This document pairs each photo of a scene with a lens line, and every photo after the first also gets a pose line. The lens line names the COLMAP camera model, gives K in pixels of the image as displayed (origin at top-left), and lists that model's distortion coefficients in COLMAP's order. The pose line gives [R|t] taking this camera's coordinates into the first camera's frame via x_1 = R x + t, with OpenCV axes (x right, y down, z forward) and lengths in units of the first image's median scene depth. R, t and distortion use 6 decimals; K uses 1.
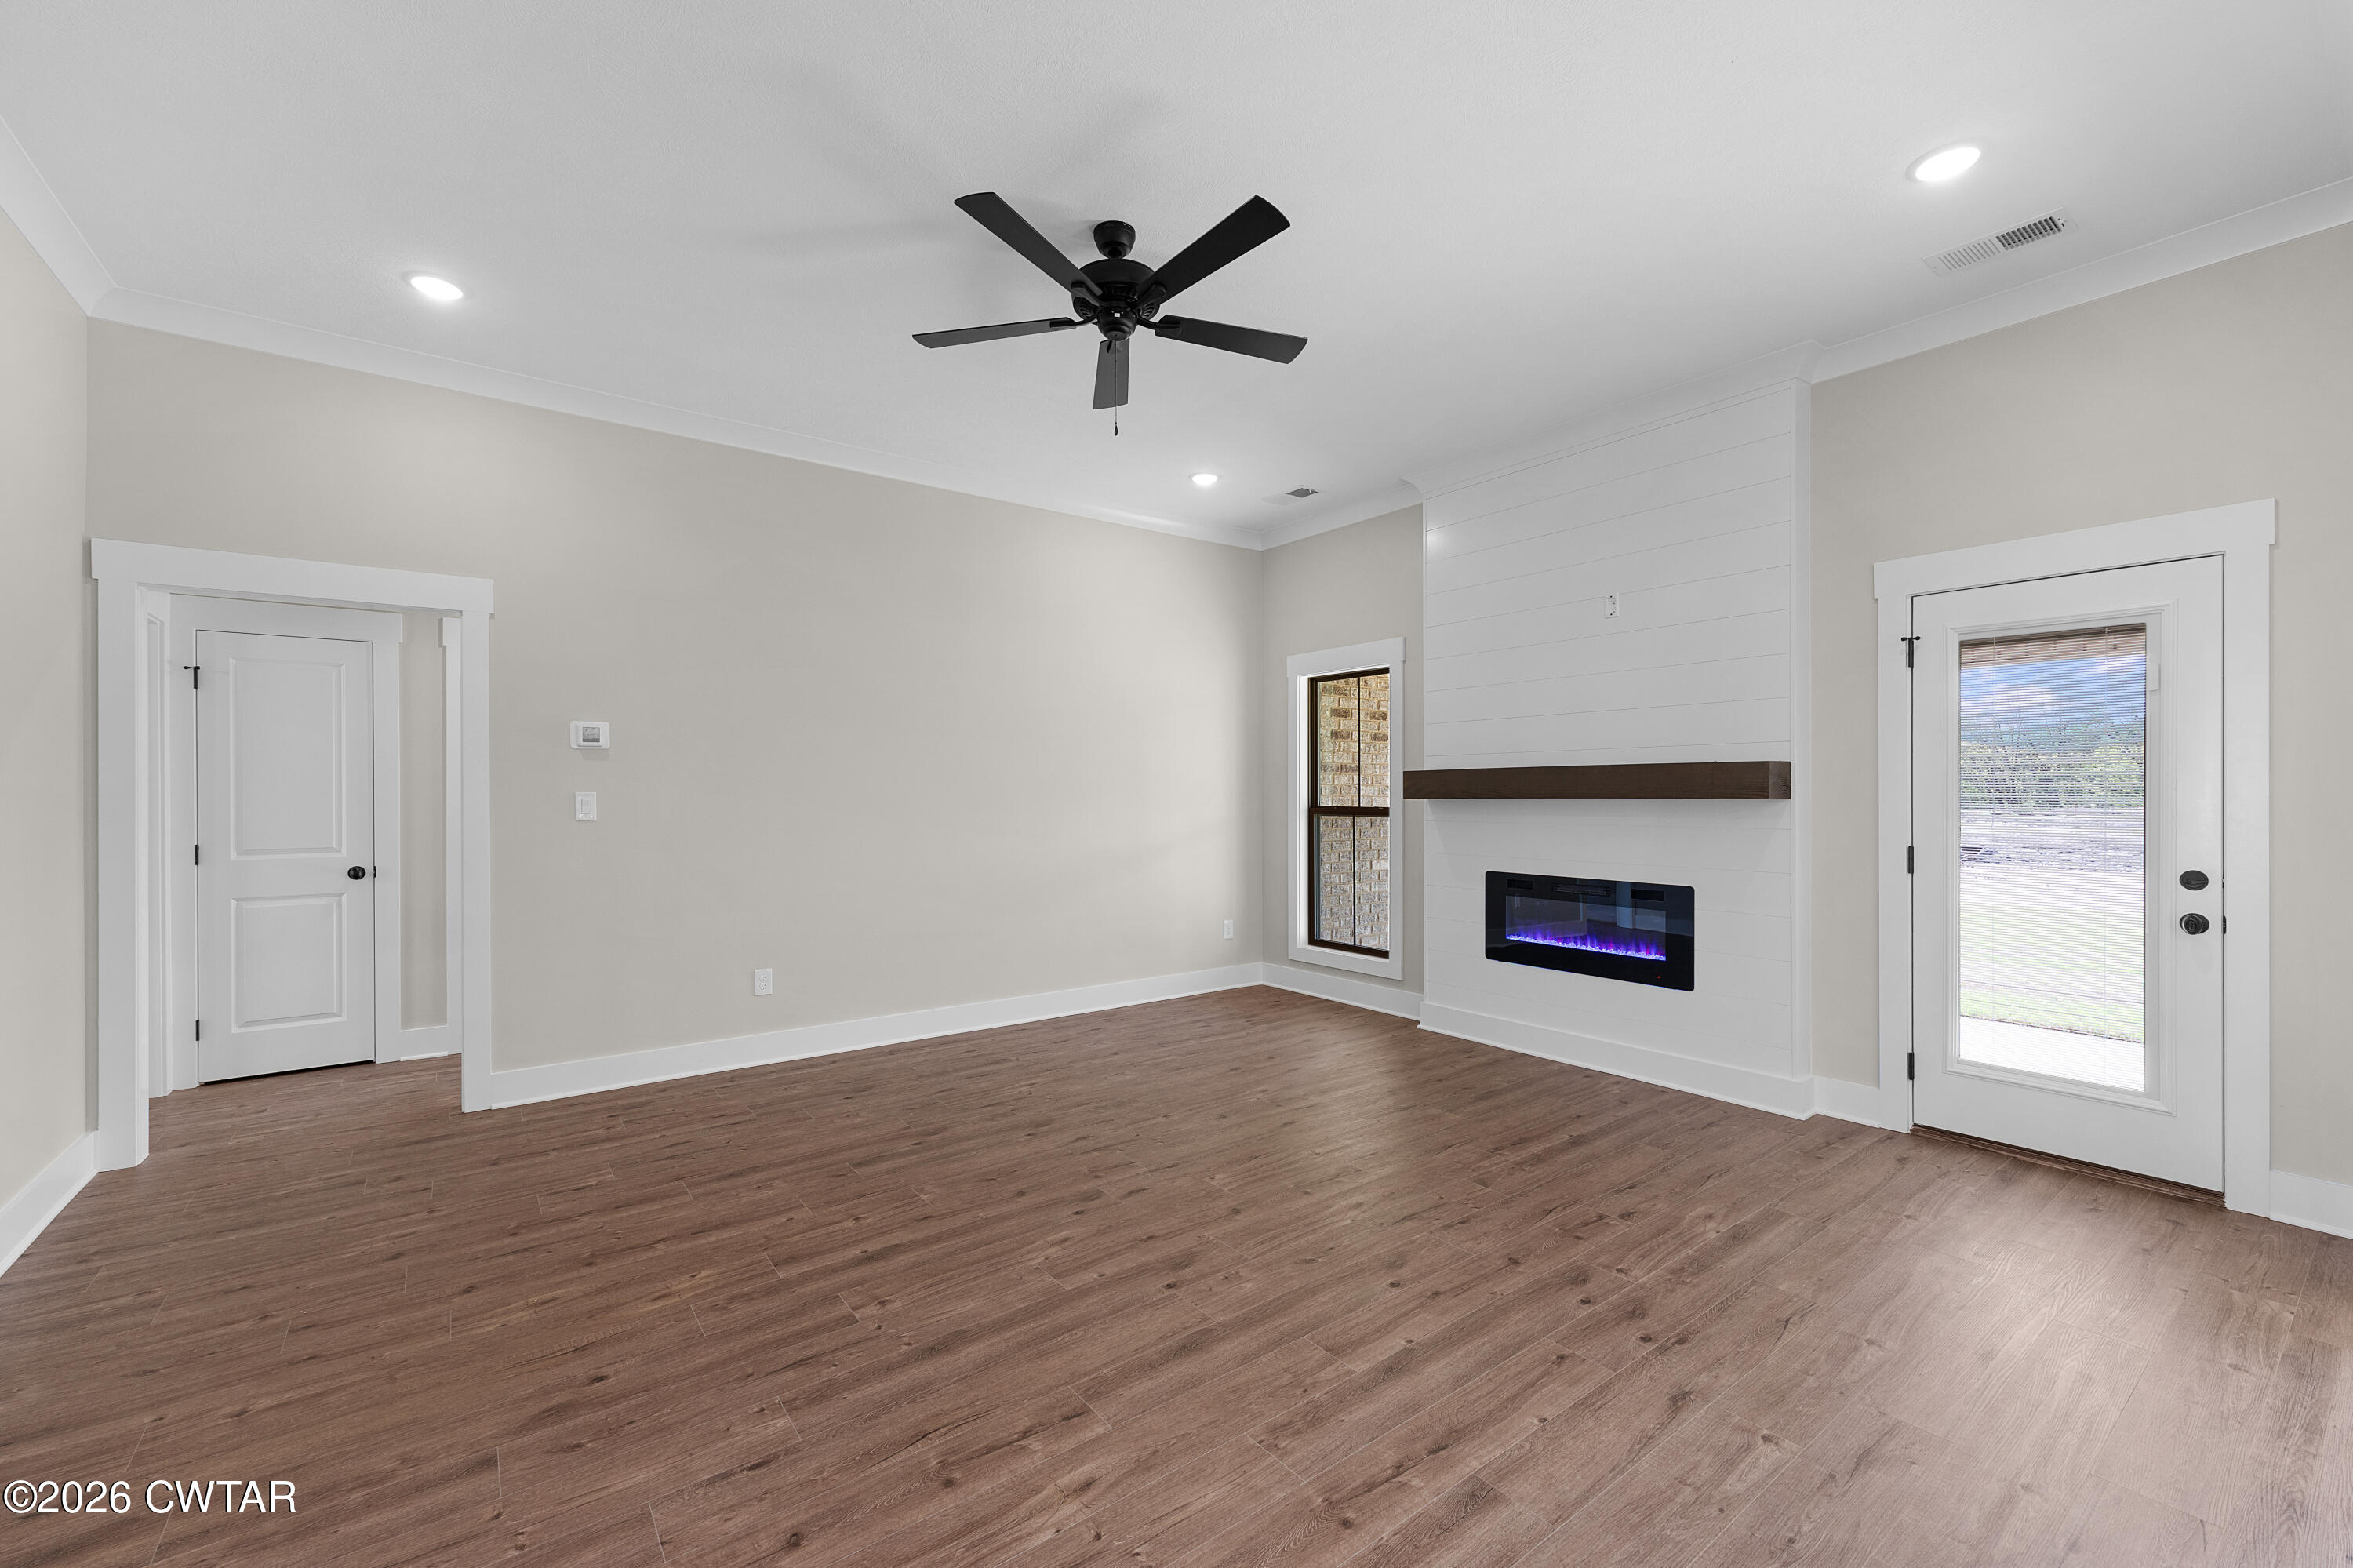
lens RADIAL K [[949.3, 0, 1176.5], [0, 949.3, 791.7], [0, 0, 1]] dist [-0.000384, 0.000261]
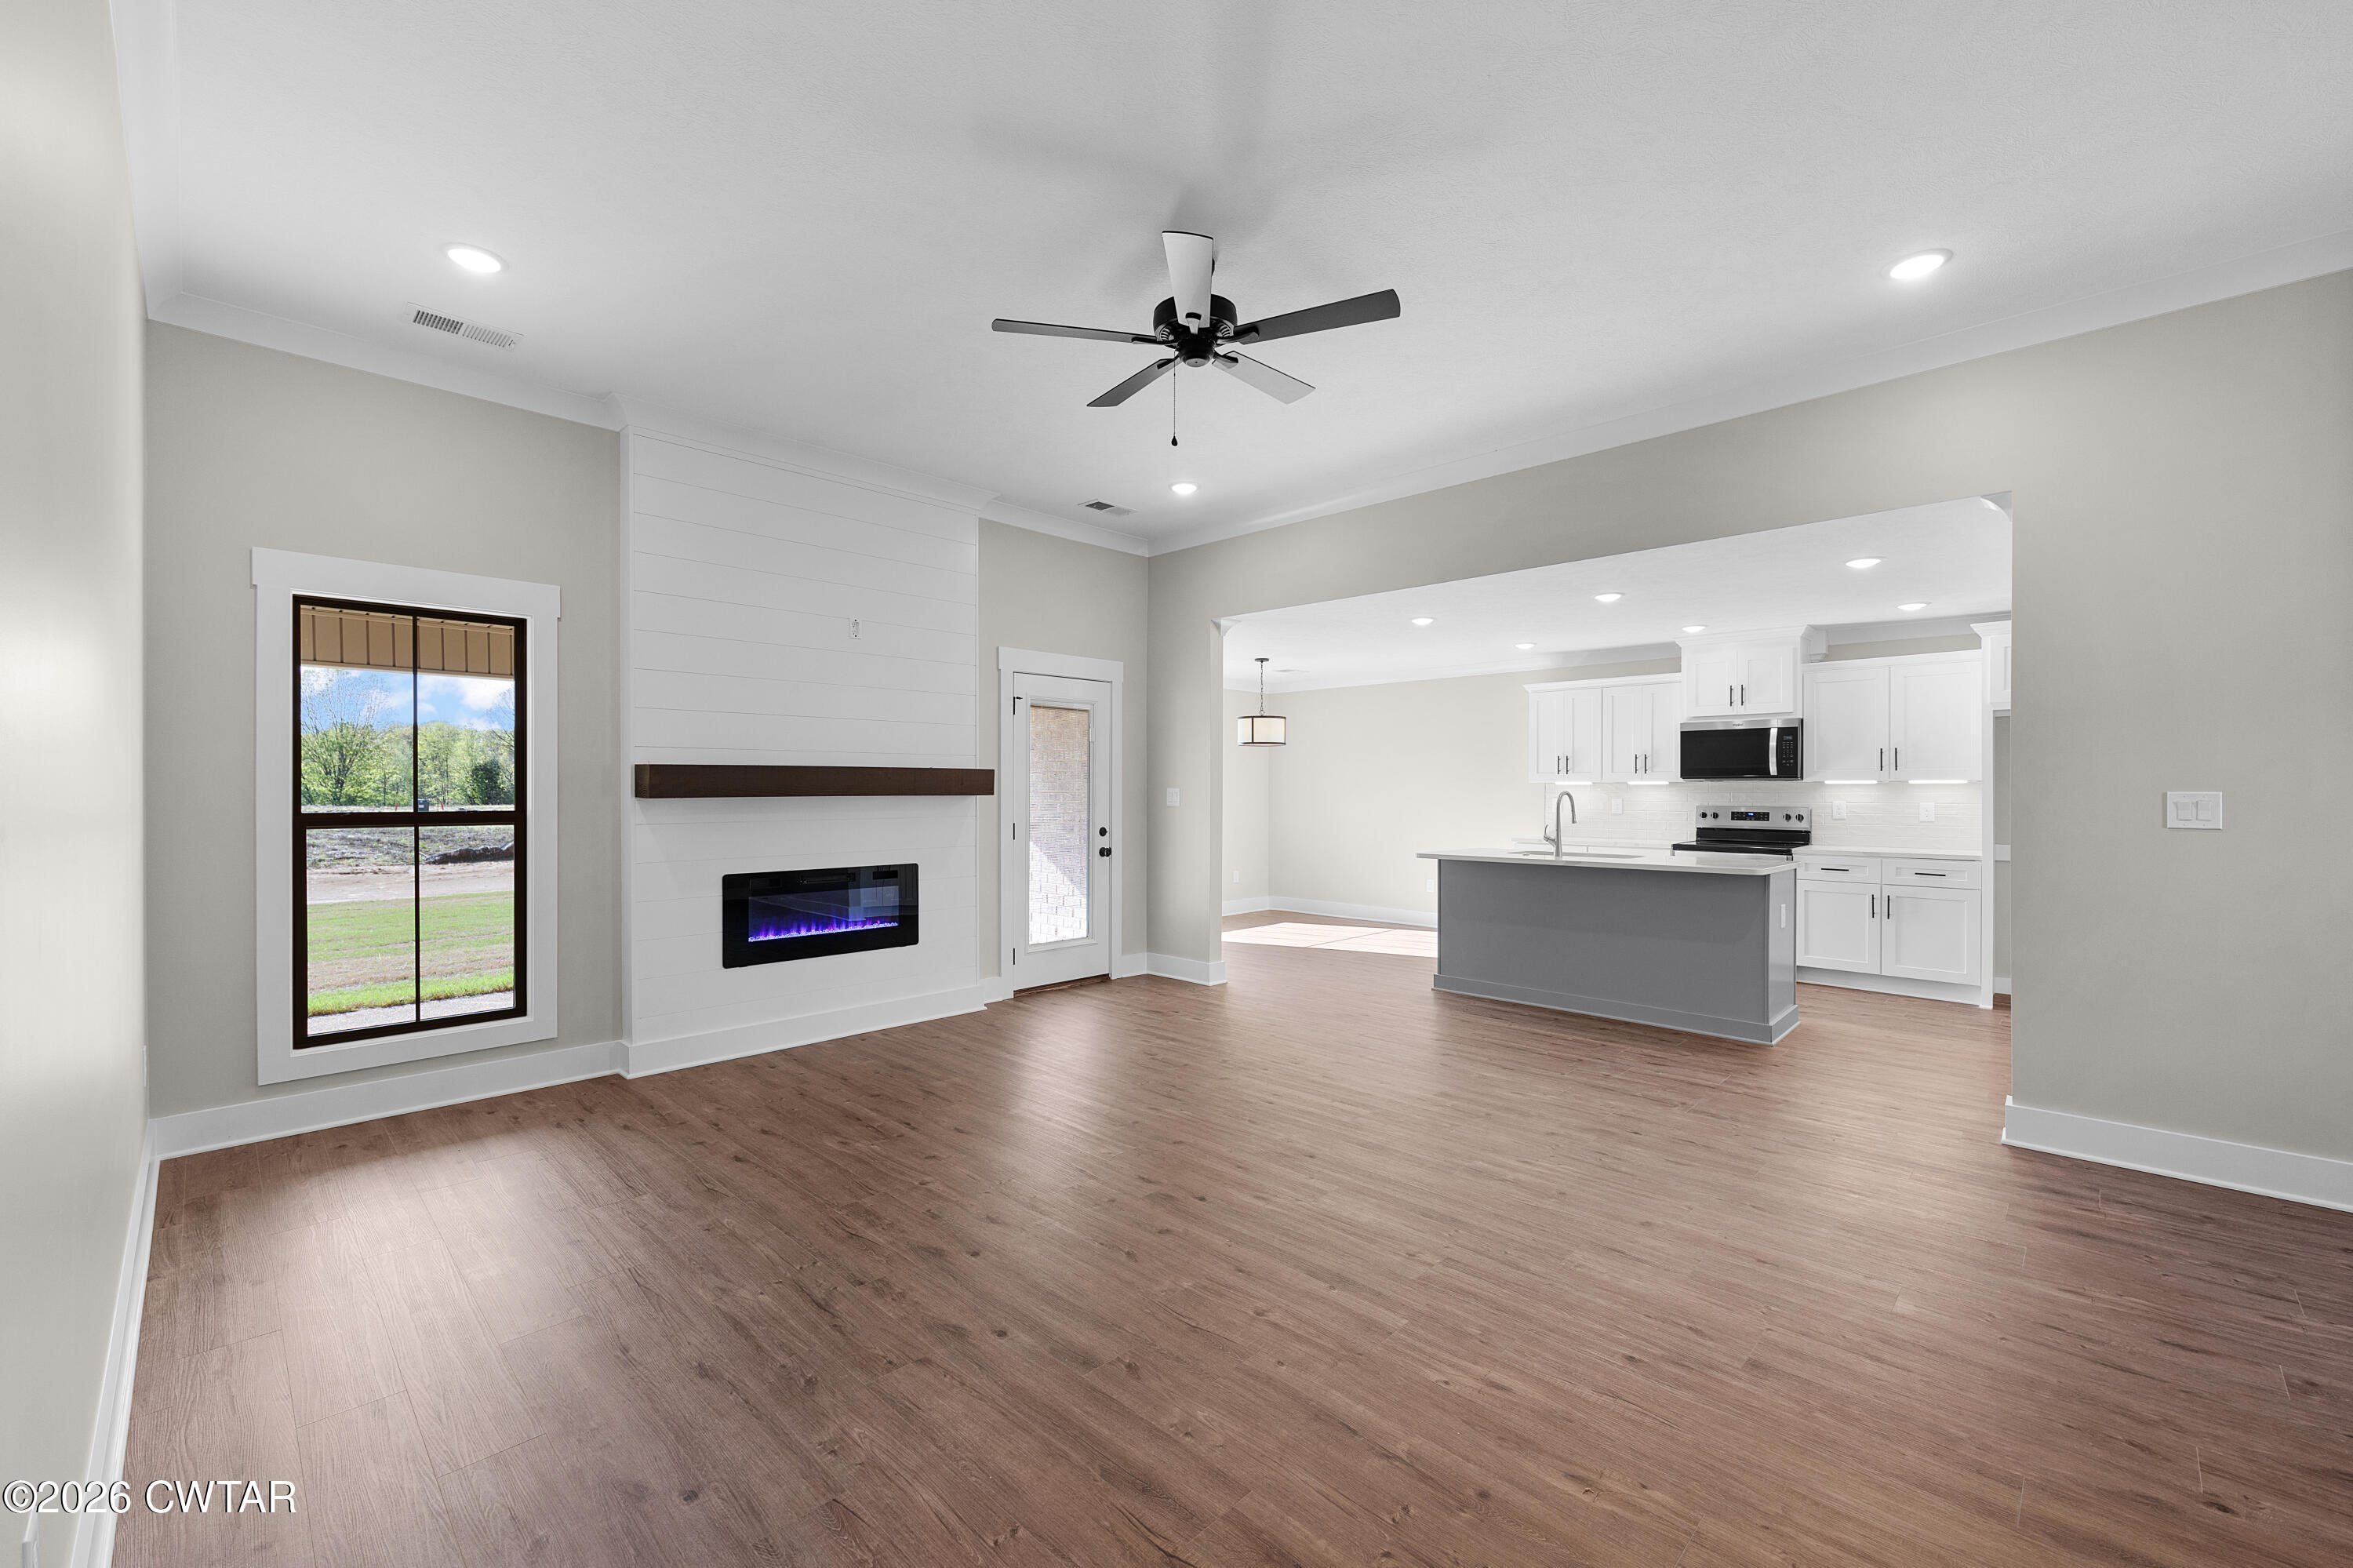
lens RADIAL K [[949.3, 0, 1176.5], [0, 949.3, 791.7], [0, 0, 1]] dist [-0.000384, 0.000261]
pose [[-0.135537, 0.000277, 0.990772, -0.850834], [-0.000003, 1.000000, -0.000280, 0.002771], [-0.990772, -0.000041, -0.135537, 0.887725]]
